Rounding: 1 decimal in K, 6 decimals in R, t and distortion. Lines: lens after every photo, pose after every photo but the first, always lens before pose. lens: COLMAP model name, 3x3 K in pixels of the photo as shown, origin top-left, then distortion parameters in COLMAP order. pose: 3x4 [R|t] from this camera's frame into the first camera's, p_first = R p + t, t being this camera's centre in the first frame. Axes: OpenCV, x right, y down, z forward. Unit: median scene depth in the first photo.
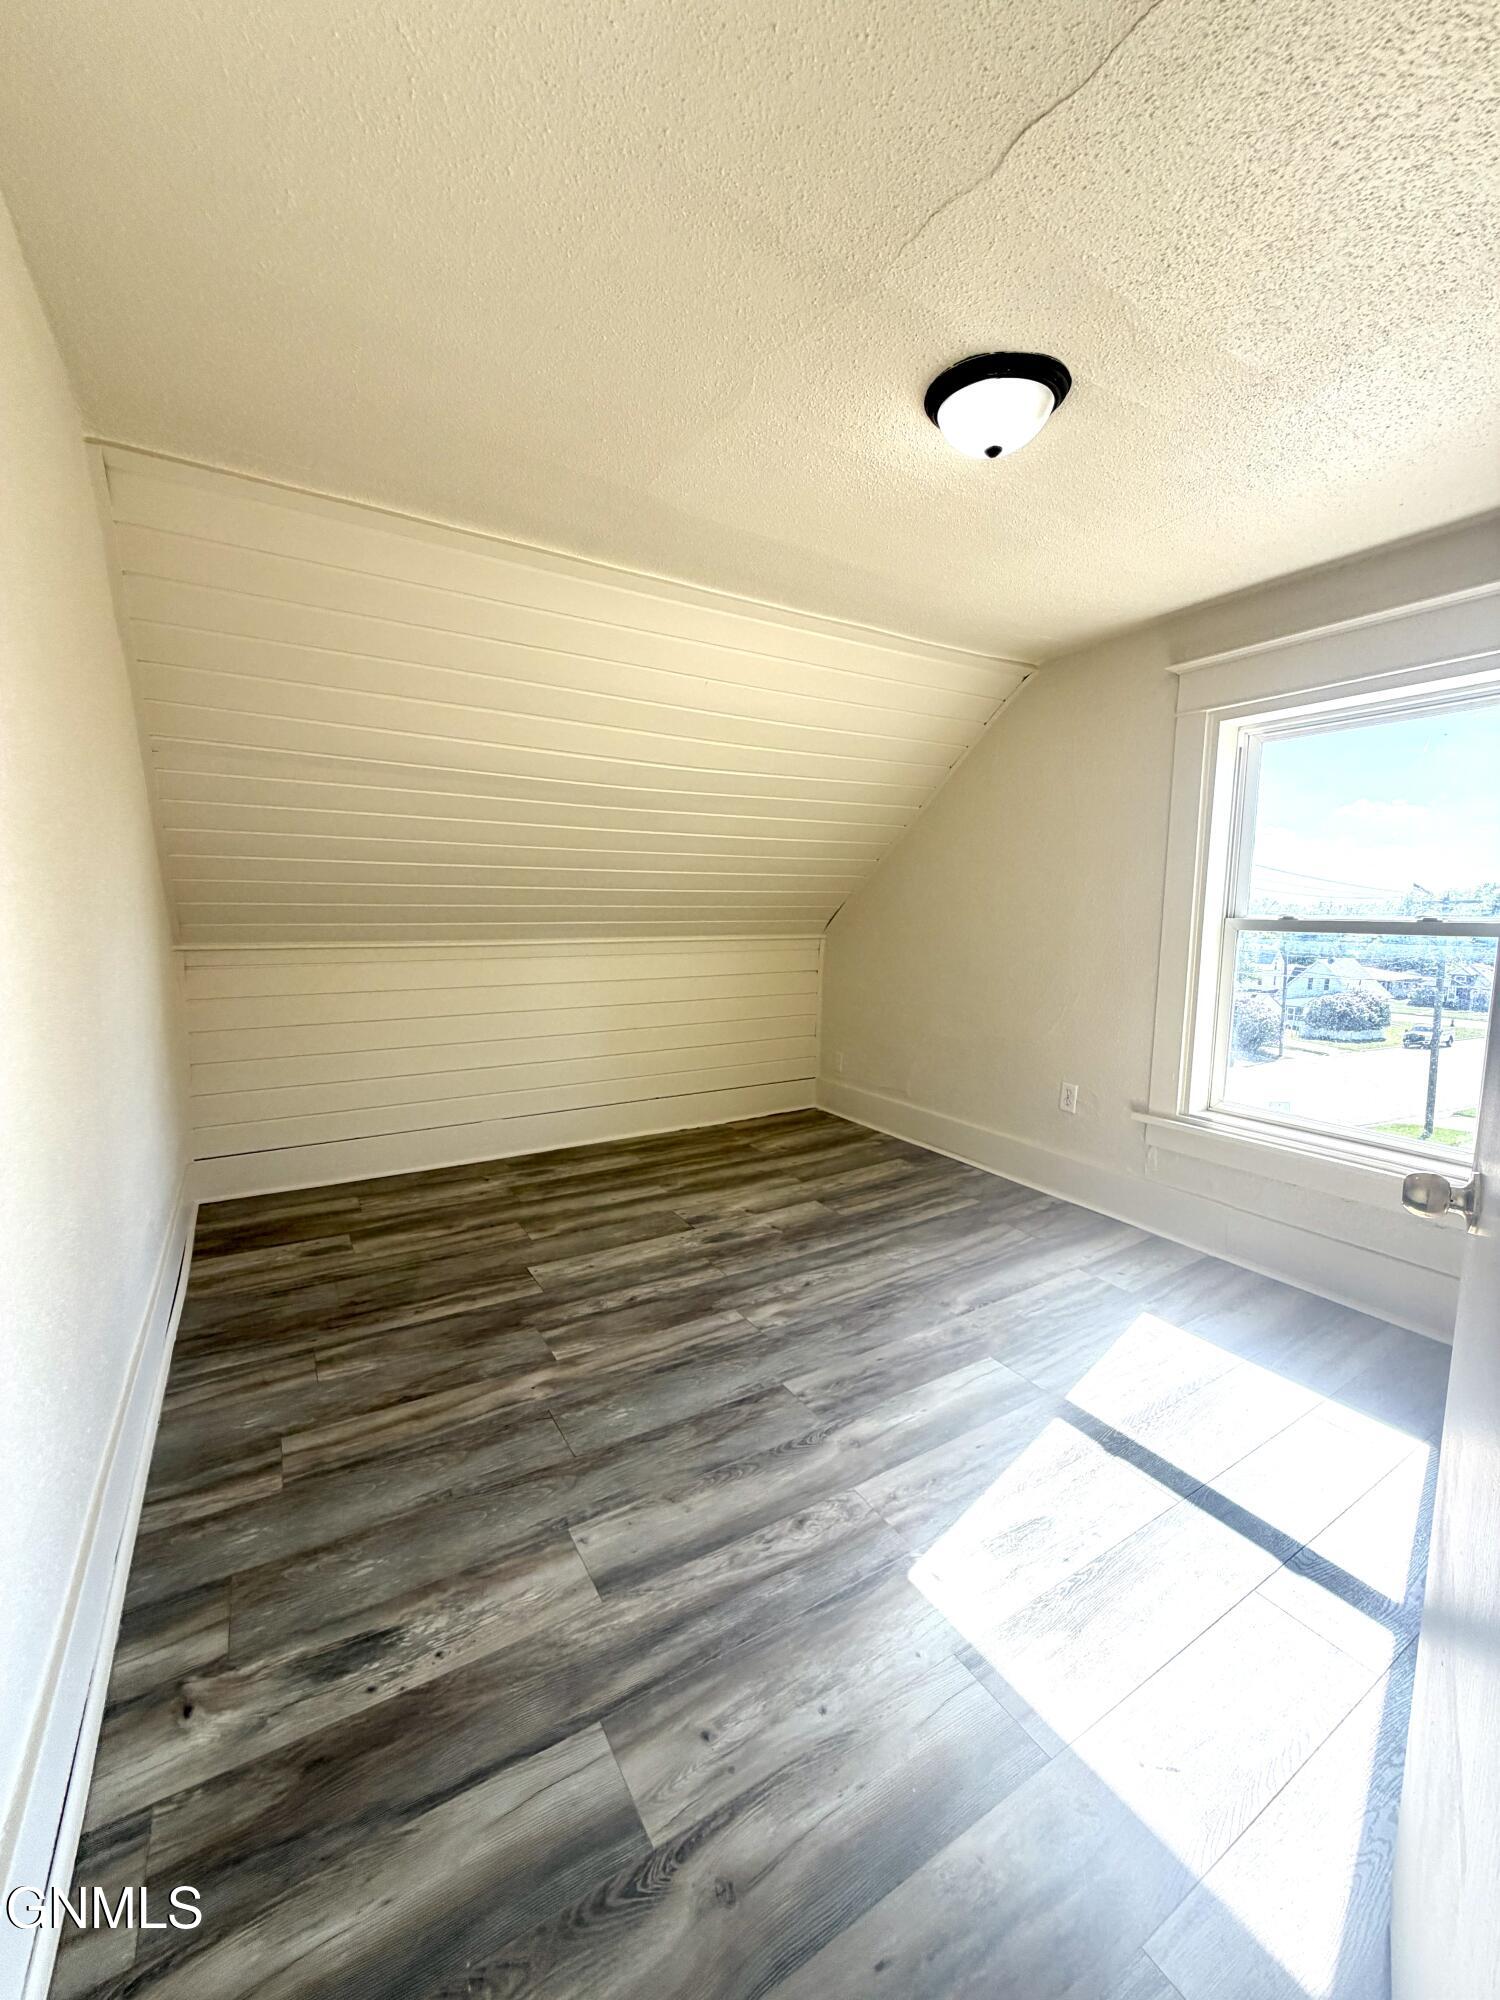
lens RADIAL K [[792.1, 0, 757.1], [0, 792.1, 995.3], [0, 0, 1]] dist [0.000264, 0.000032]
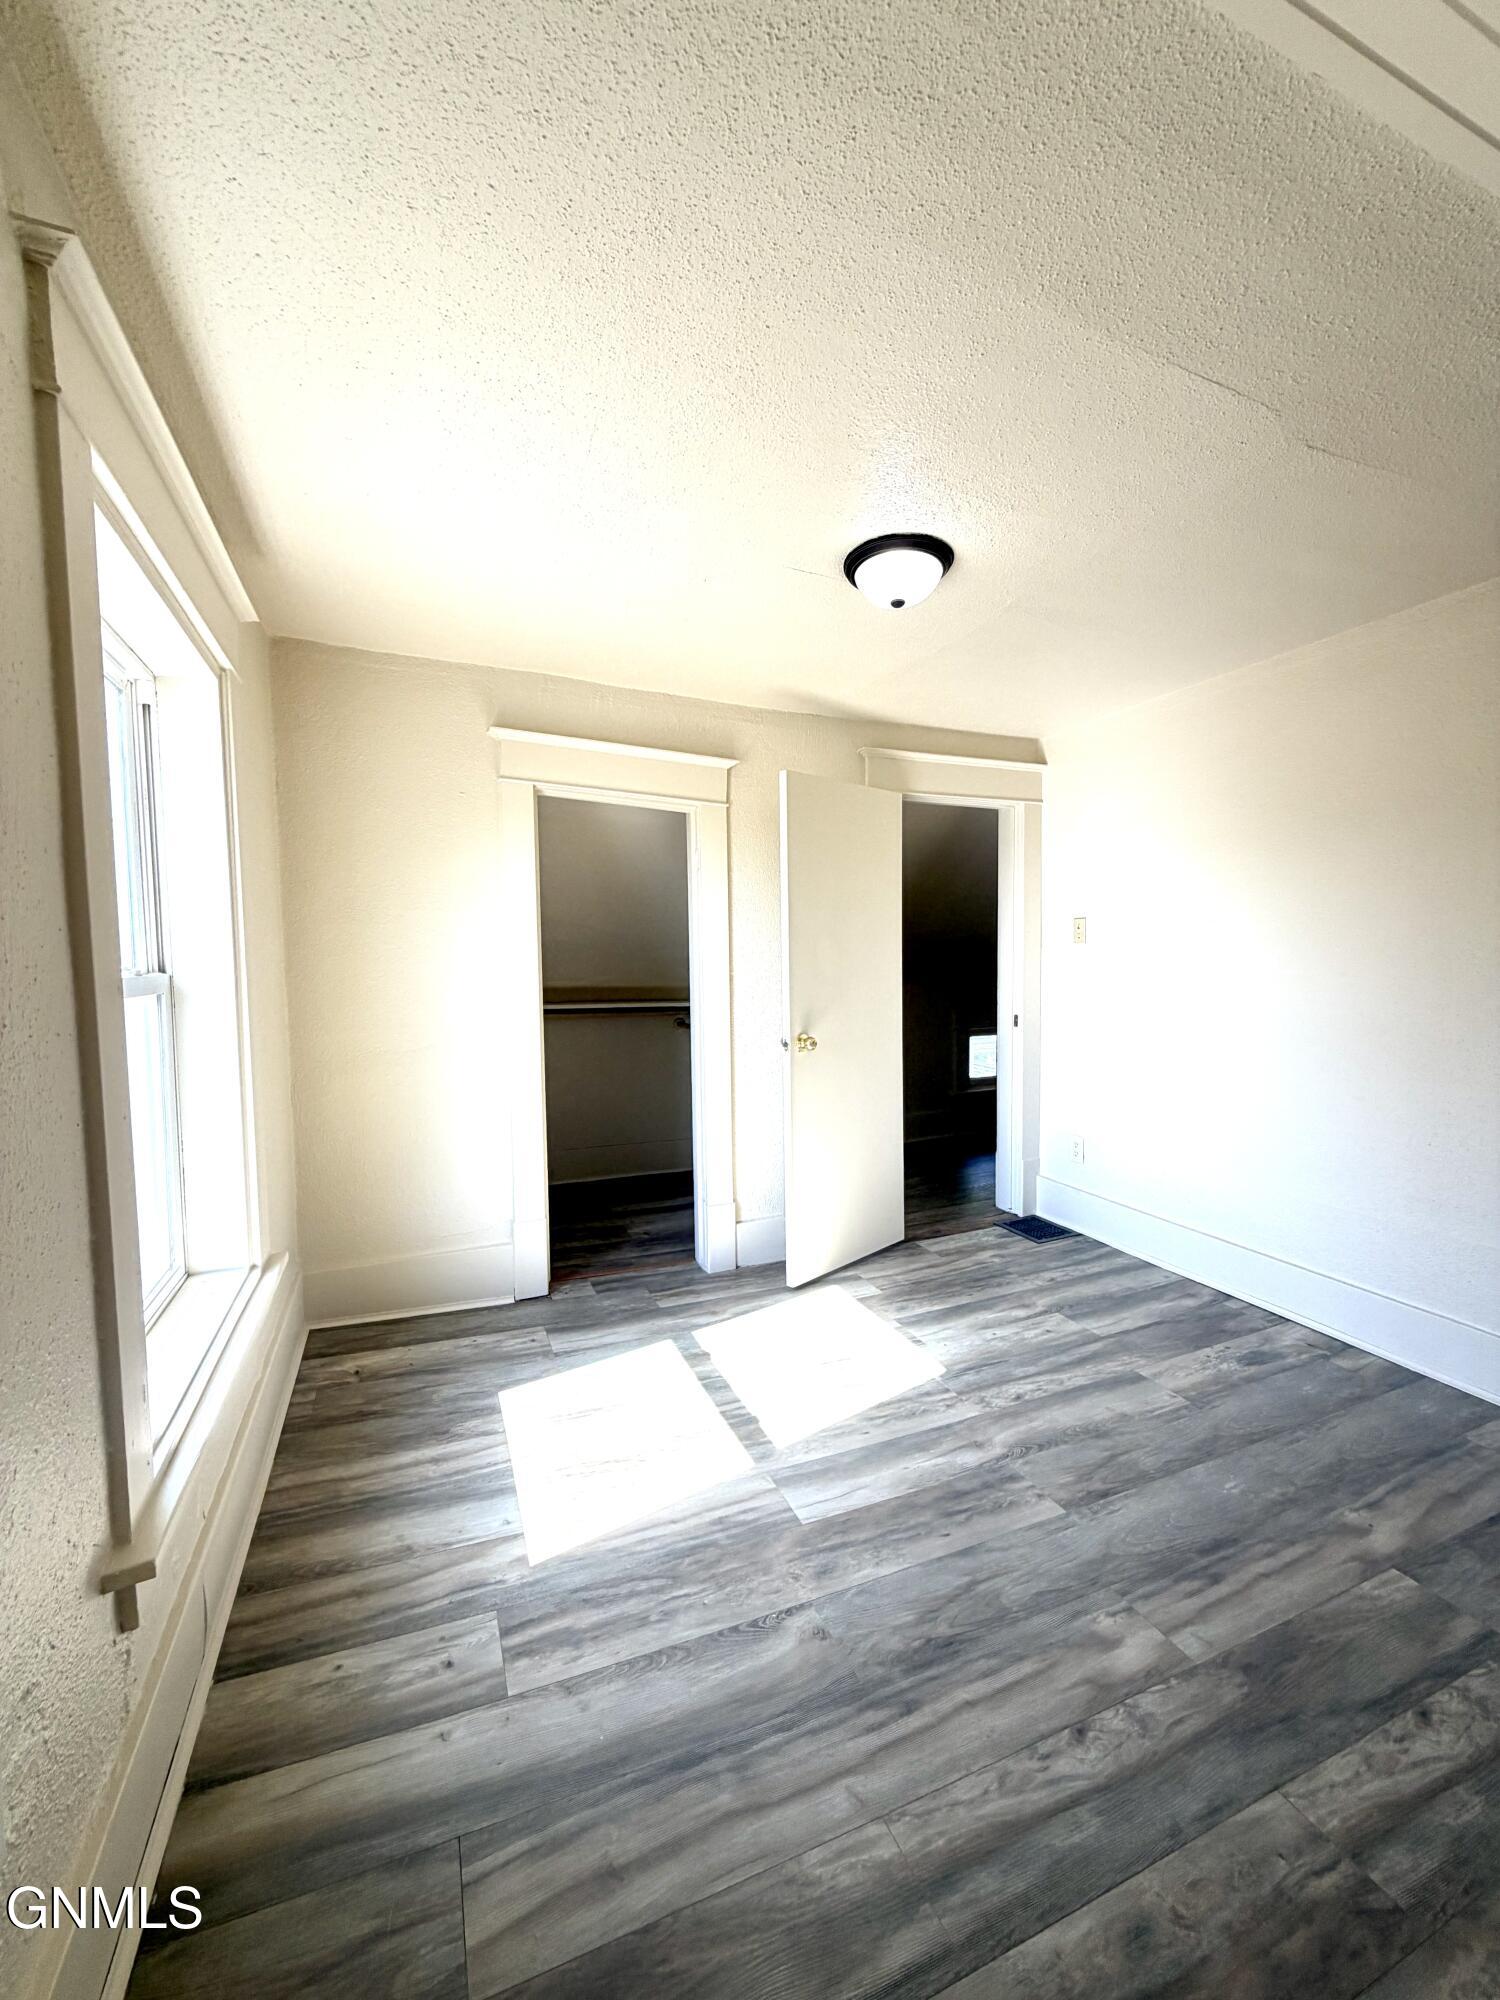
lens RADIAL K [[819.6, 0, 750.0], [0, 819.6, 1000.0], [0, 0, 1]] dist [-0.000242, 0.000131]
pose [[-0.989041, -0.015158, 0.146860, 0.251871], [0.009434, 0.986194, 0.165326, -0.208129], [-0.147338, 0.164900, -0.975243, 1.848727]]
